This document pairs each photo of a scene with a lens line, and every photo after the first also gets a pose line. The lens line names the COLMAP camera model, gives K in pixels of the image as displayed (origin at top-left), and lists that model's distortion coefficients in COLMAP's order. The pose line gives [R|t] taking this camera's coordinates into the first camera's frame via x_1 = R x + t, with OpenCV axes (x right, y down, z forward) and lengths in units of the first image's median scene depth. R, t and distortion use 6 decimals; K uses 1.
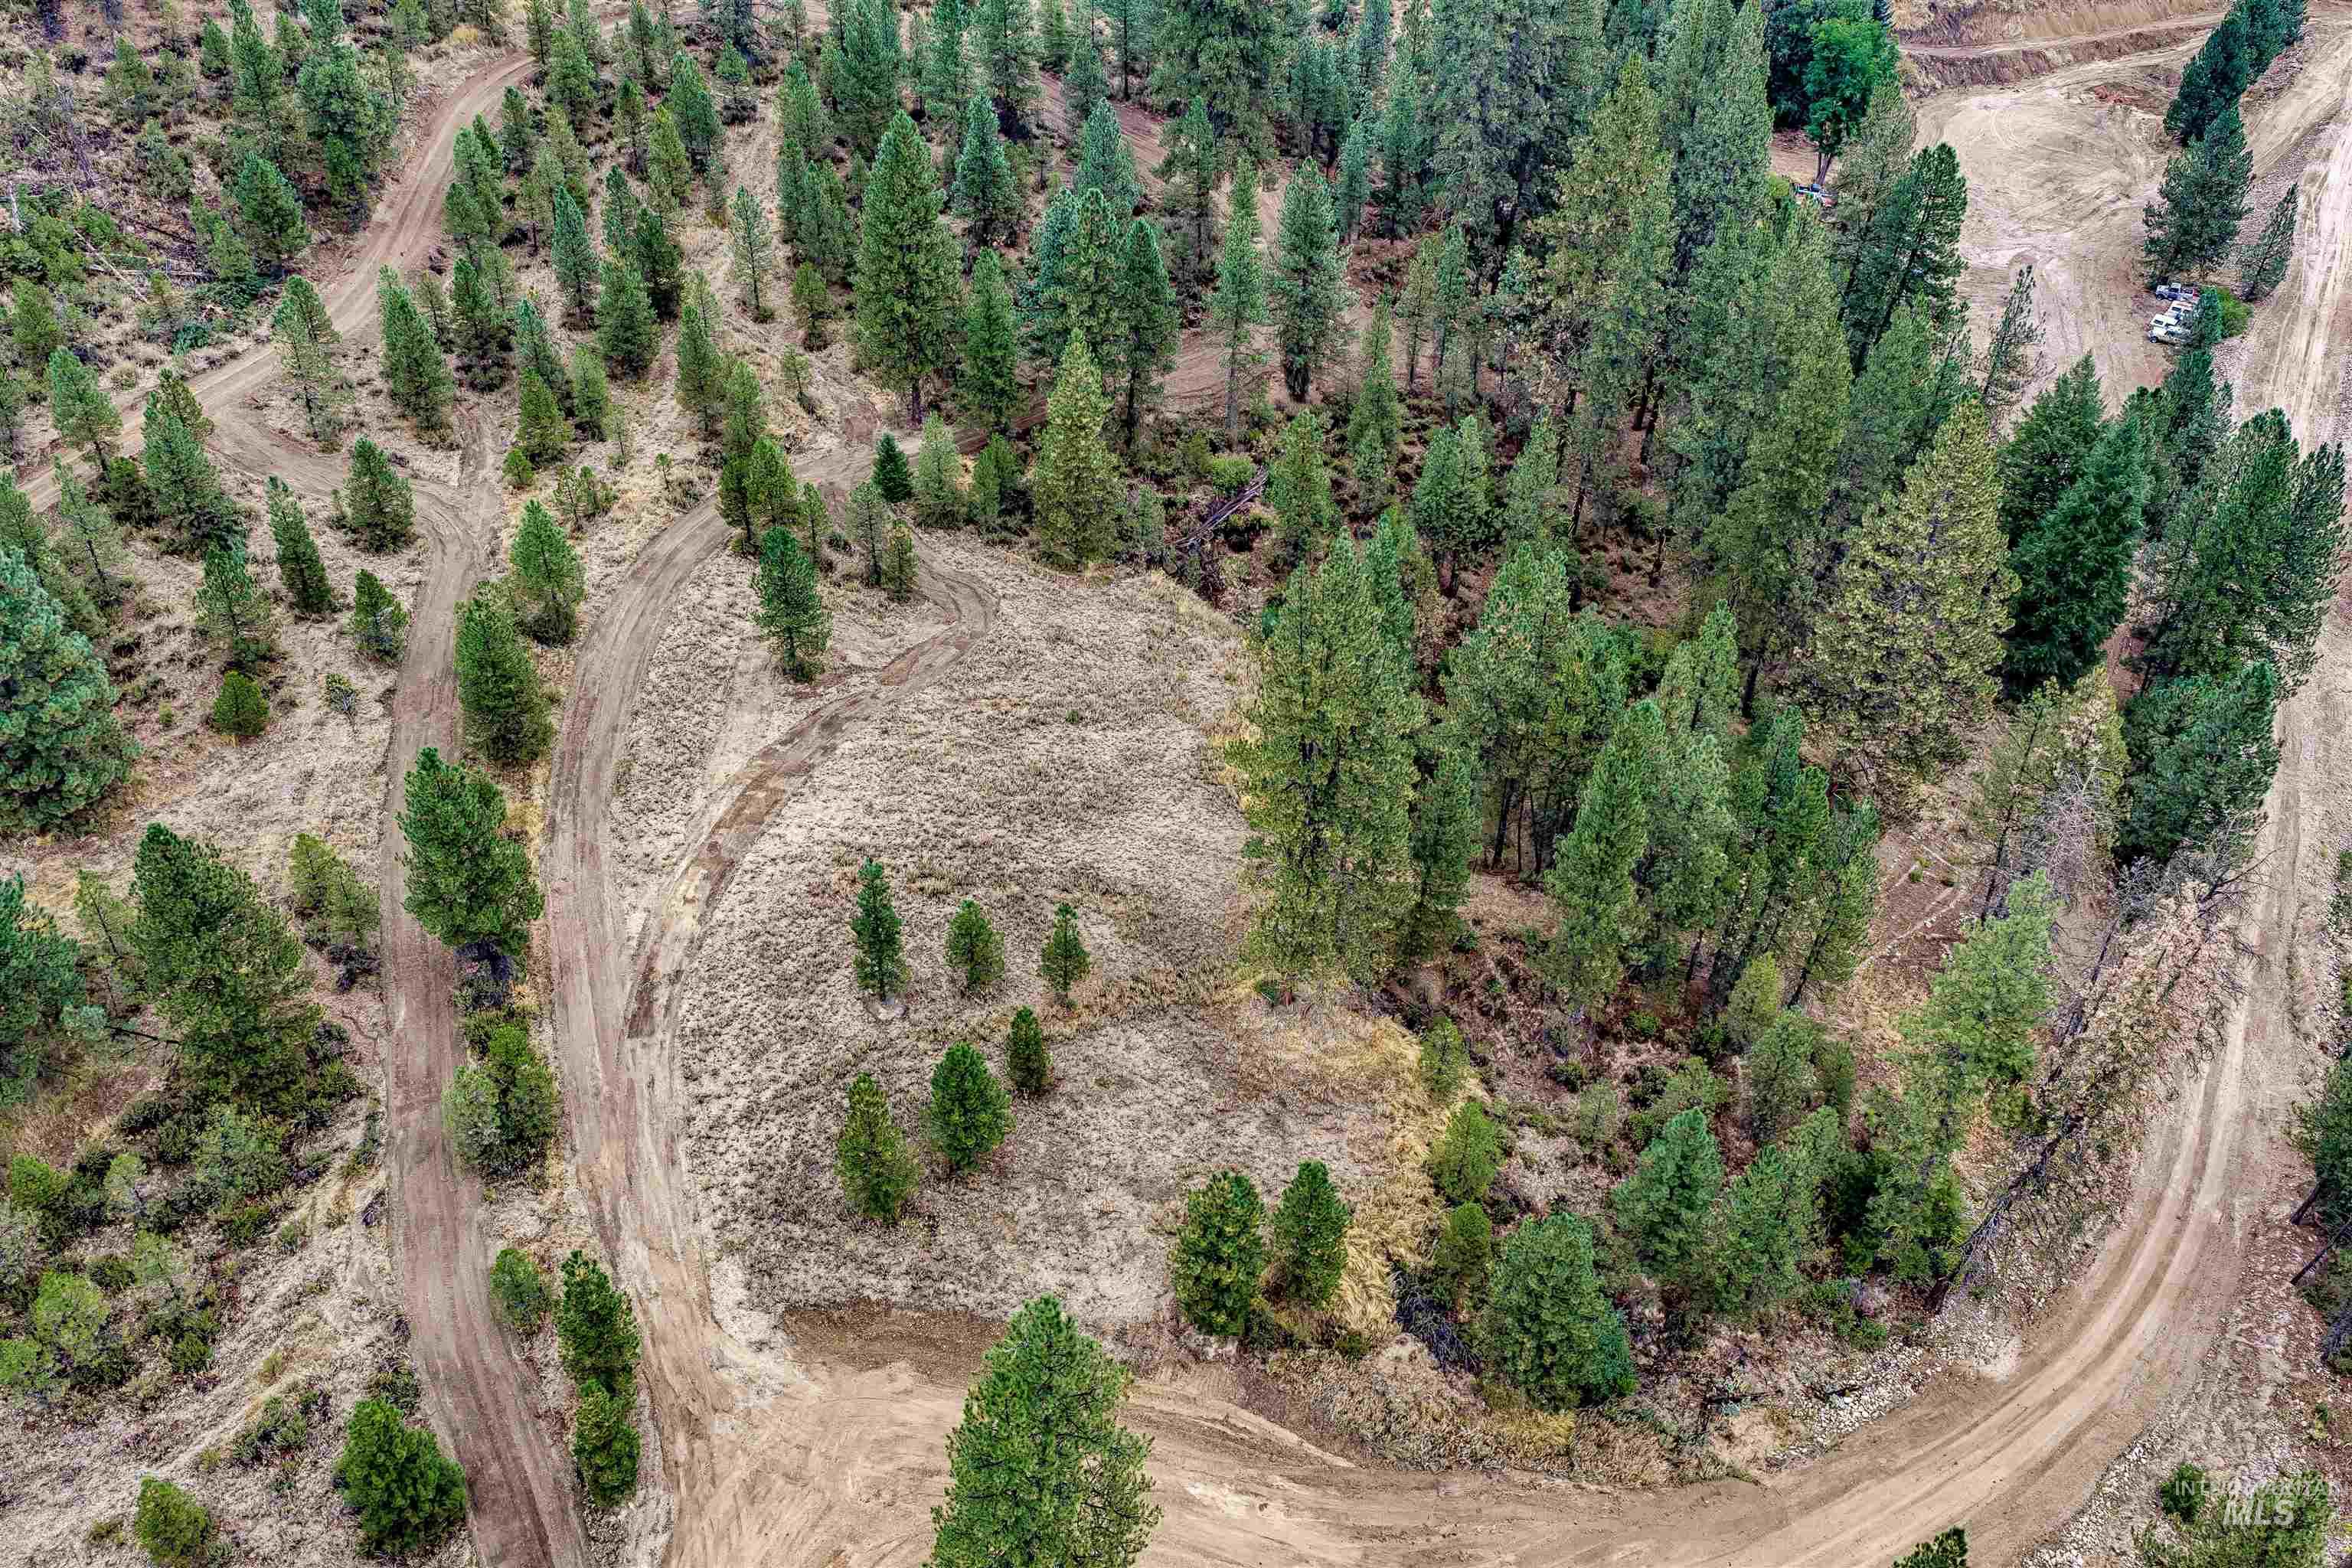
lens RADIAL K [[1954.3, 0, 1176.0], [0, 1954.3, 784.0], [0, 0, 1]] dist [0.023288, -0.039166]
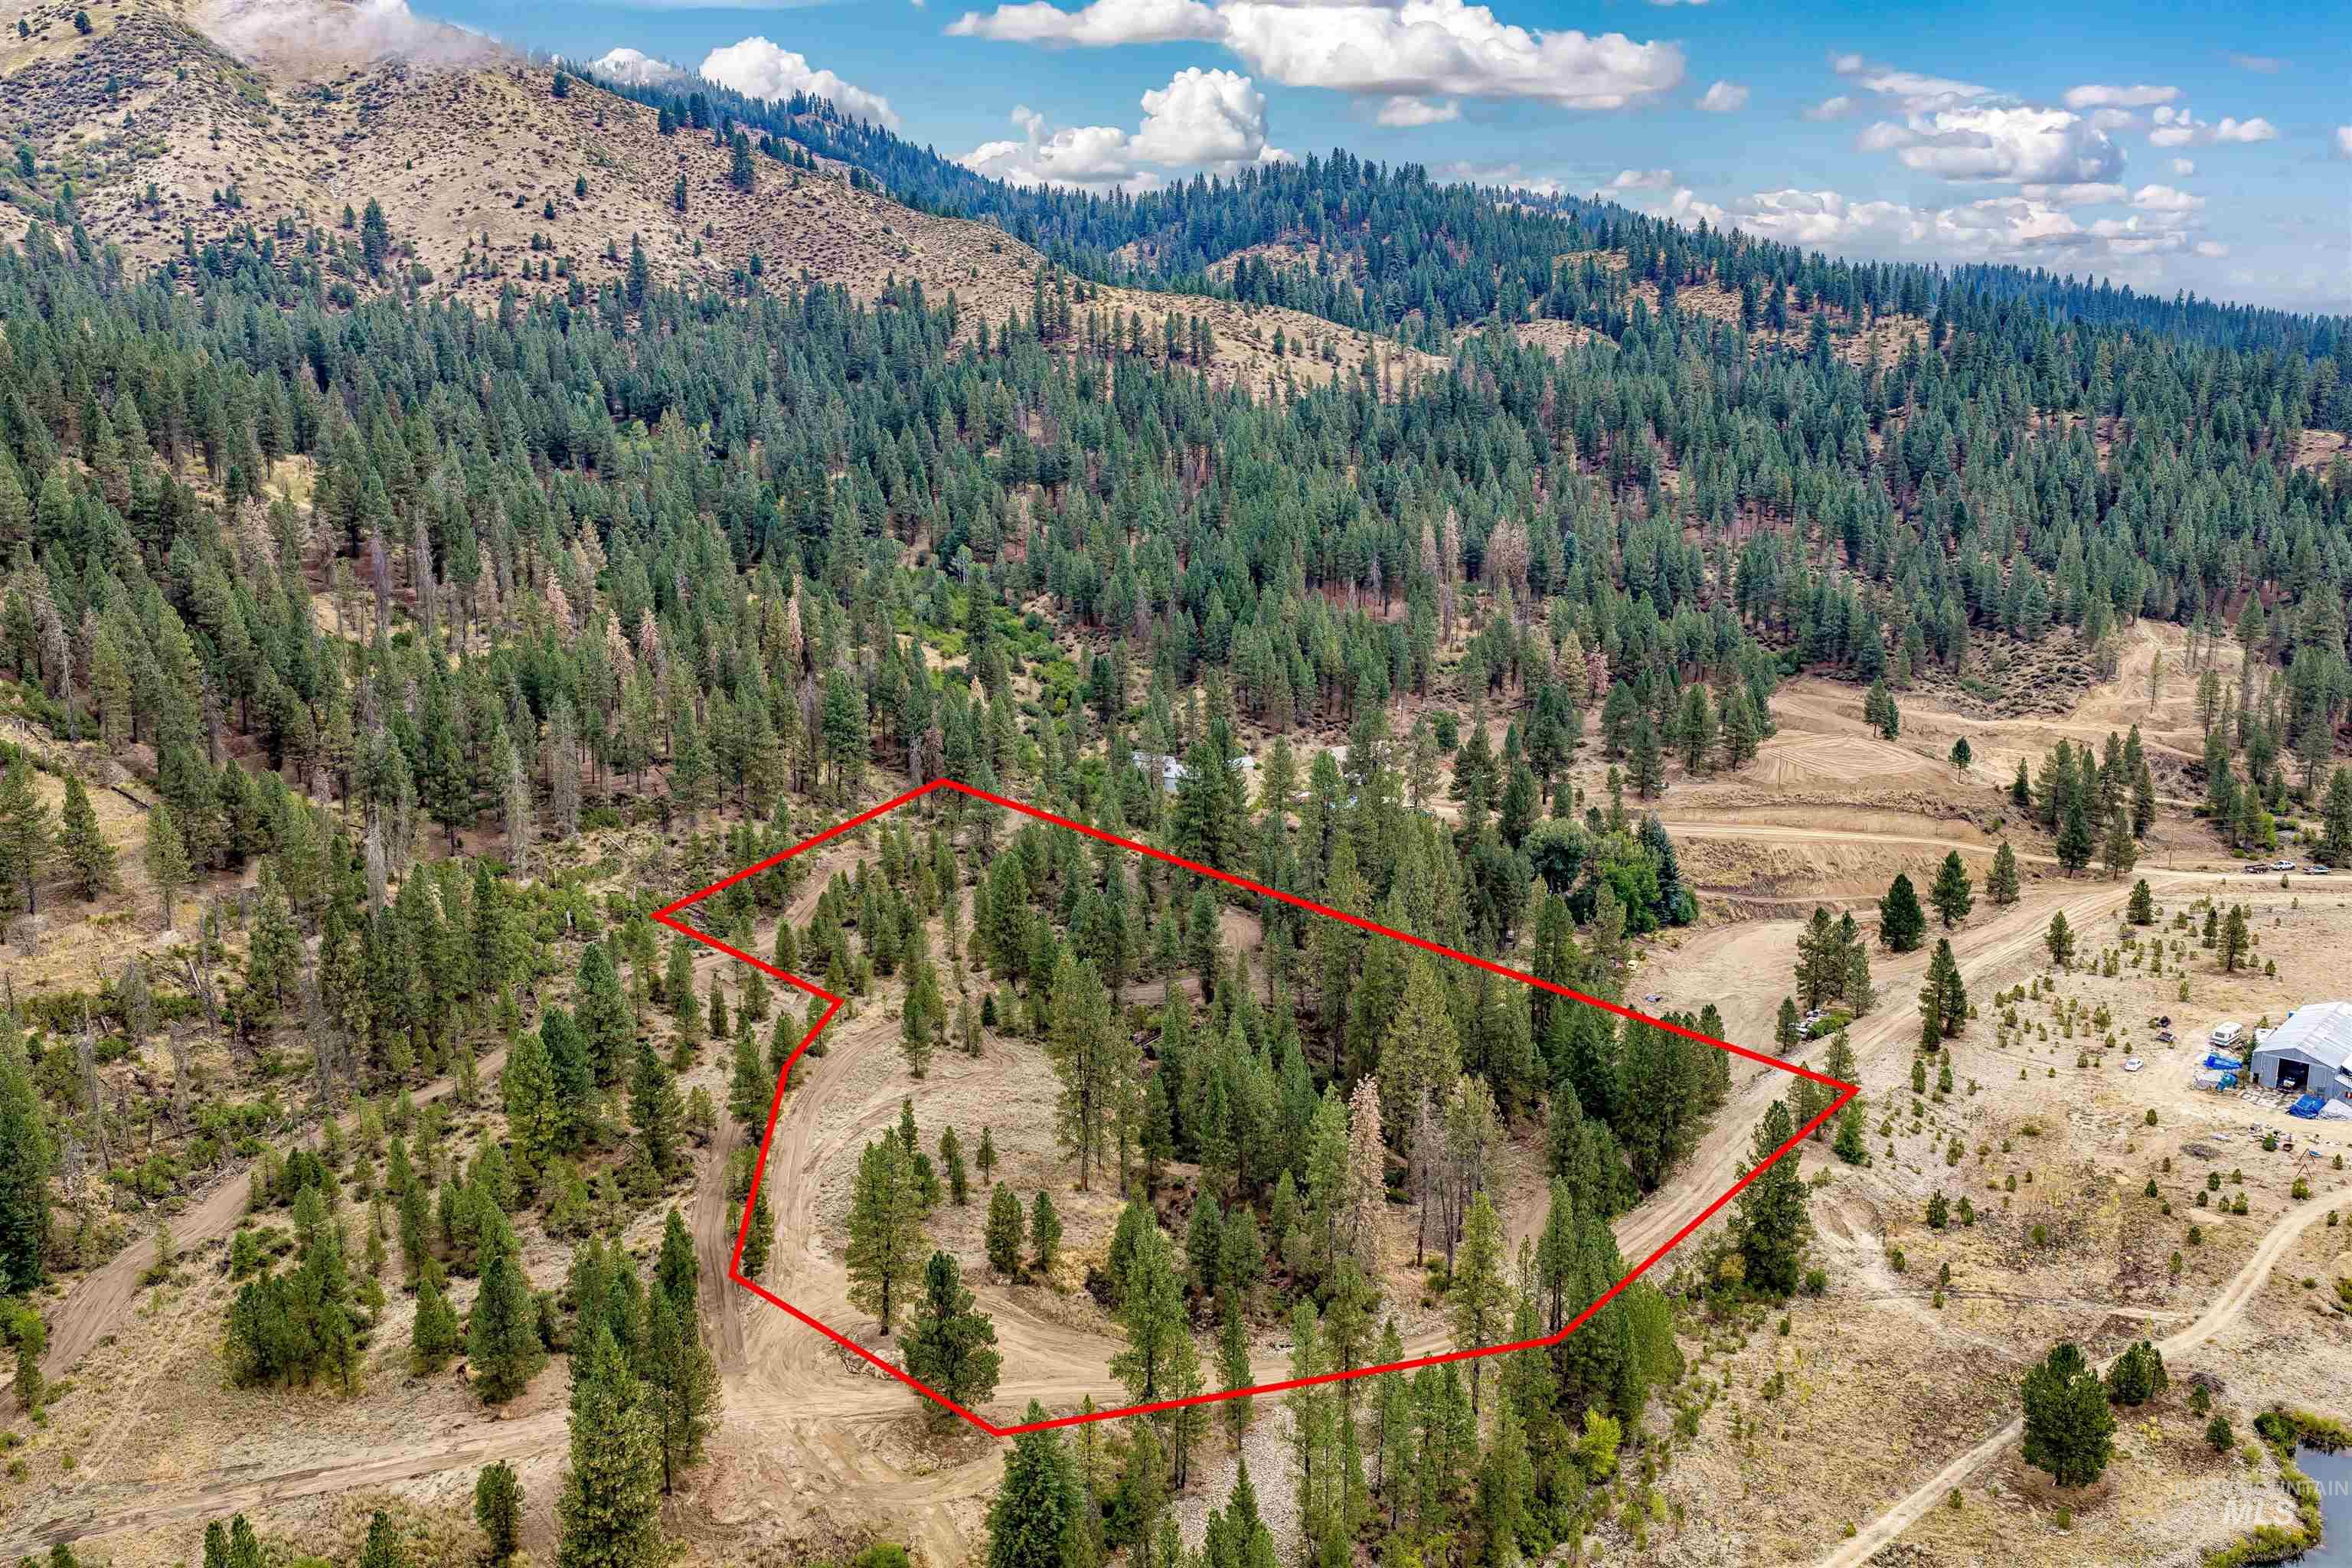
lens RADIAL K [[1954.3, 0, 1176.0], [0, 1954.3, 784.0], [0, 0, 1]] dist [0.023288, -0.039166]
pose [[0.975585, 0.004806, -0.219570, 0.526572], [-0.106138, 0.885577, -0.452204, 0.568848], [0.192273, 0.464468, 0.864465, -0.915394]]
